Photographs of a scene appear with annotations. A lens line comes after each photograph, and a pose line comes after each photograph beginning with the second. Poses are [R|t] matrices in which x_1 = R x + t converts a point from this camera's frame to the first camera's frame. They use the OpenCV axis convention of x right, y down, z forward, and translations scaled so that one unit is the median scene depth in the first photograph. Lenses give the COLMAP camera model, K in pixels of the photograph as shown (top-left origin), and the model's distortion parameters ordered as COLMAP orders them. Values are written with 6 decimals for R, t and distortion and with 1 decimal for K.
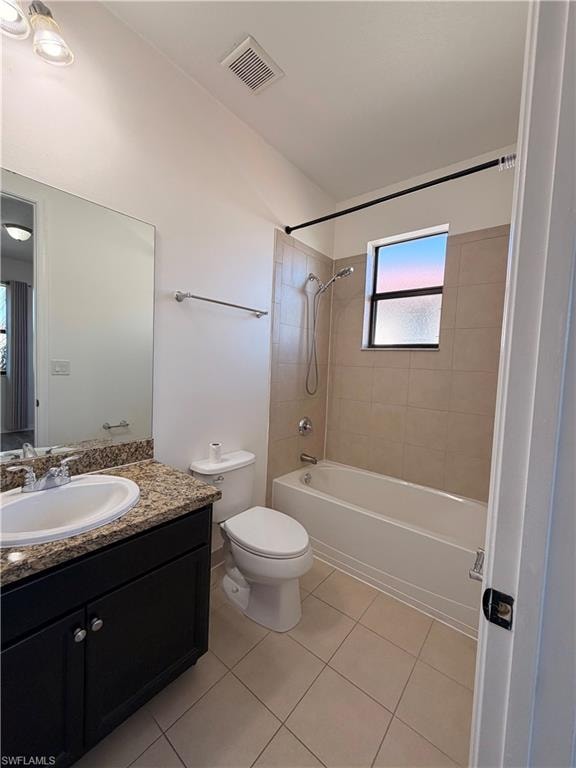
lens RADIAL K [[307.1, 0, 287.7], [0, 307.1, 382.1], [0, 0, 1]] dist [0.000798, 0.000554]
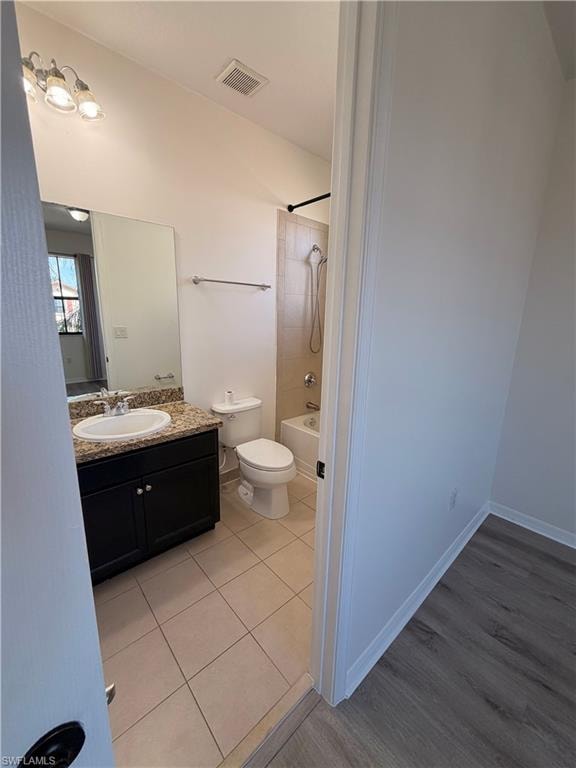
lens RADIAL K [[307.1, 0, 288.4], [0, 307.1, 383.2], [0, 0, 1]] dist [0.000798, 0.000554]
pose [[0.988227, 0.016185, -0.152135, 0.223549], [0.007525, 0.988043, 0.153992, -0.039442], [0.152809, -0.153324, 0.976290, -0.263487]]
